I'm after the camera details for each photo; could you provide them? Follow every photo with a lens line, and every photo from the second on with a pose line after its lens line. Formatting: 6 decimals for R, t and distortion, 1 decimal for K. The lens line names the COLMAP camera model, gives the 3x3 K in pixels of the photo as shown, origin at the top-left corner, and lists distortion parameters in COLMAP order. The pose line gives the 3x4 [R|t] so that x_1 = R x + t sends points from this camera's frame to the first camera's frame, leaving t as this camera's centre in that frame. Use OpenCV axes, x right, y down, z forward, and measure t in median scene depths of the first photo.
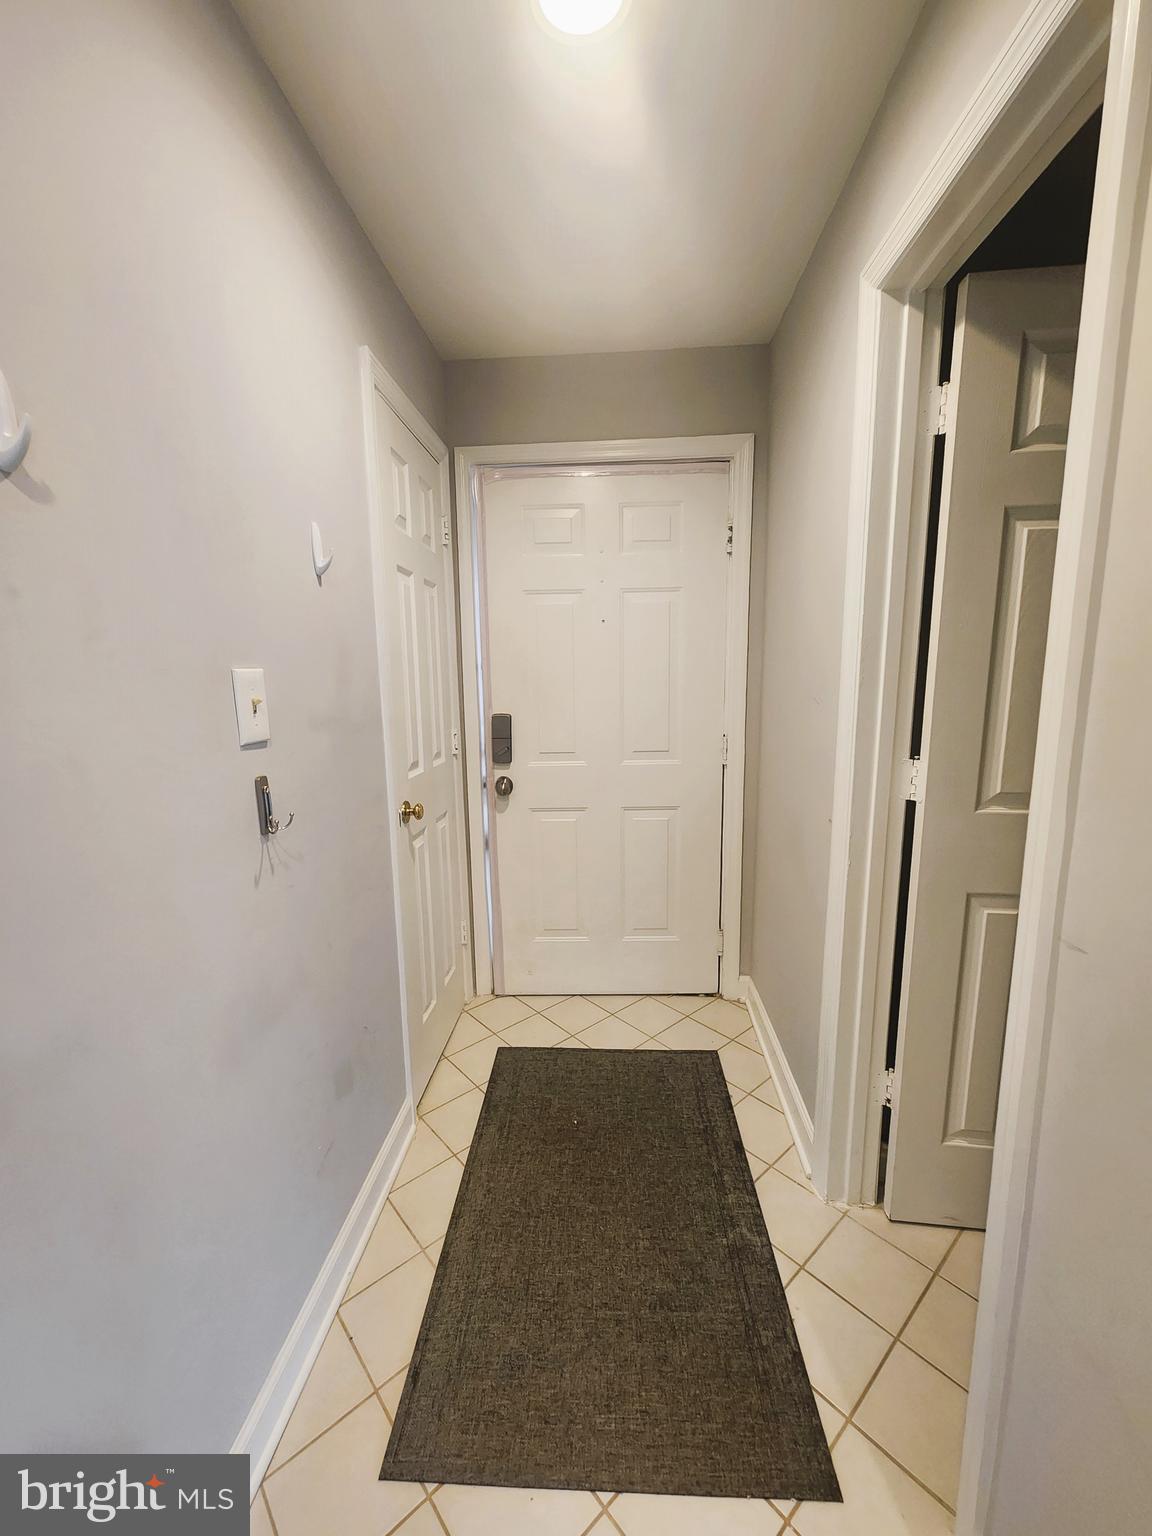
lens RADIAL K [[623.4, 0, 577.1], [0, 623.4, 771.8], [0, 0, 1]] dist [0.000725, 0.000132]
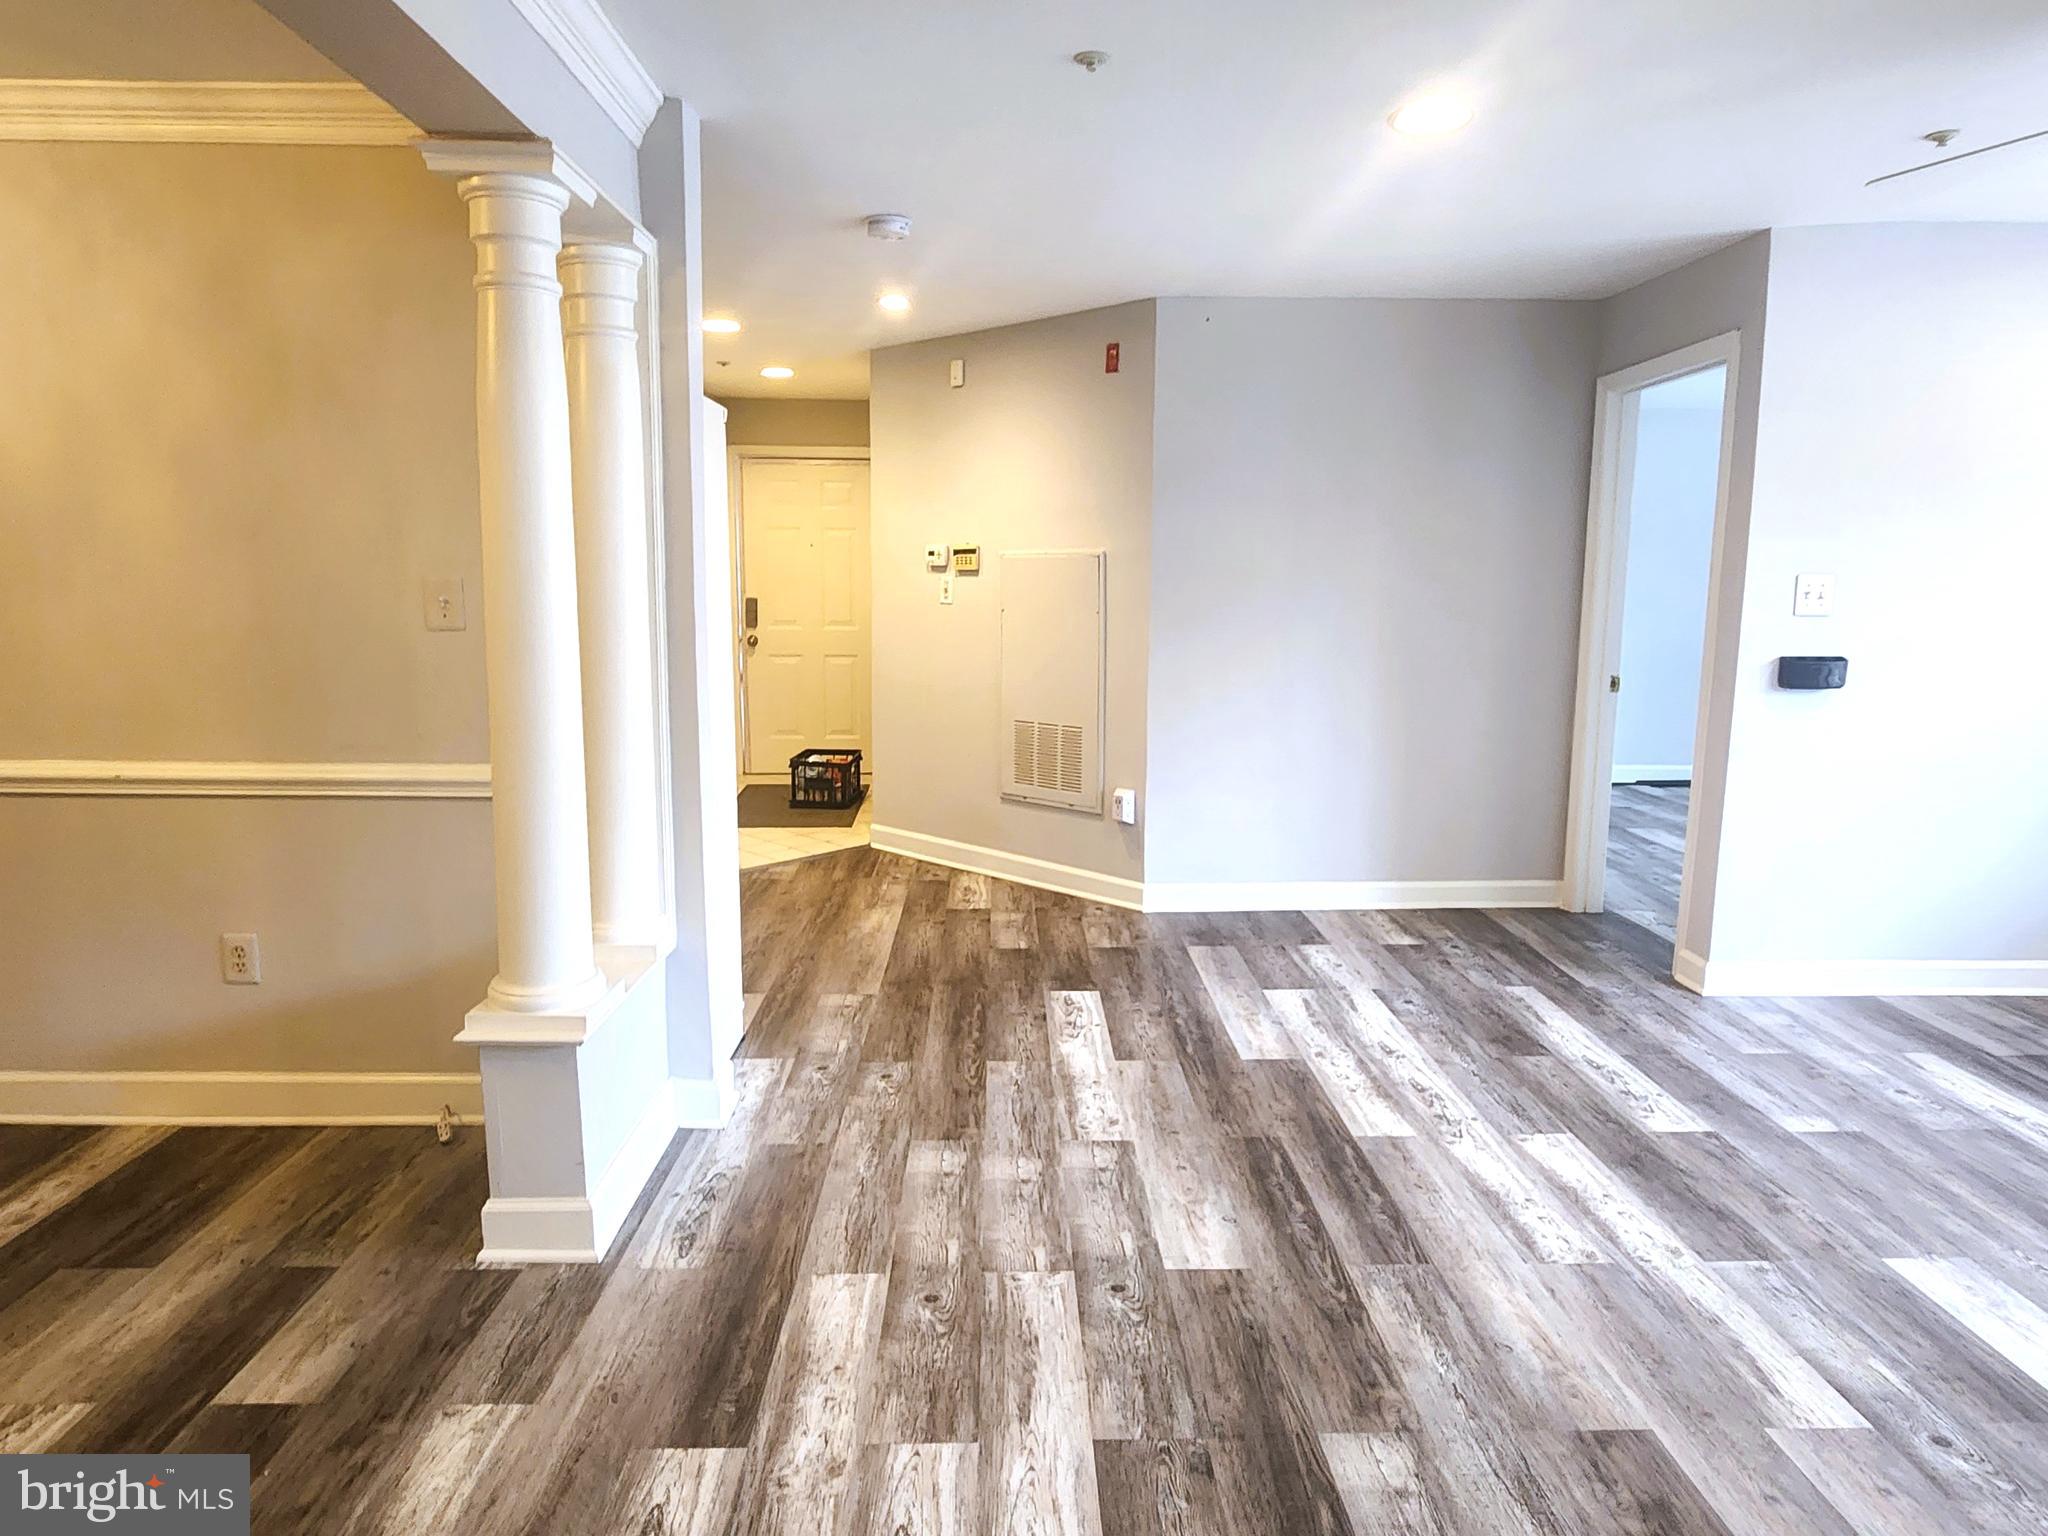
lens RADIAL K [[1293.2, 0, 1024.1], [0, 1293.2, 761.5], [0, 0, 1]] dist [-0.000340, 0.001667]
pose [[0.996501, 0.003592, 0.083509, 0.329258], [-0.001265, 0.999610, -0.027893, 0.452867], [-0.083576, 0.027689, 0.996117, -2.583839]]
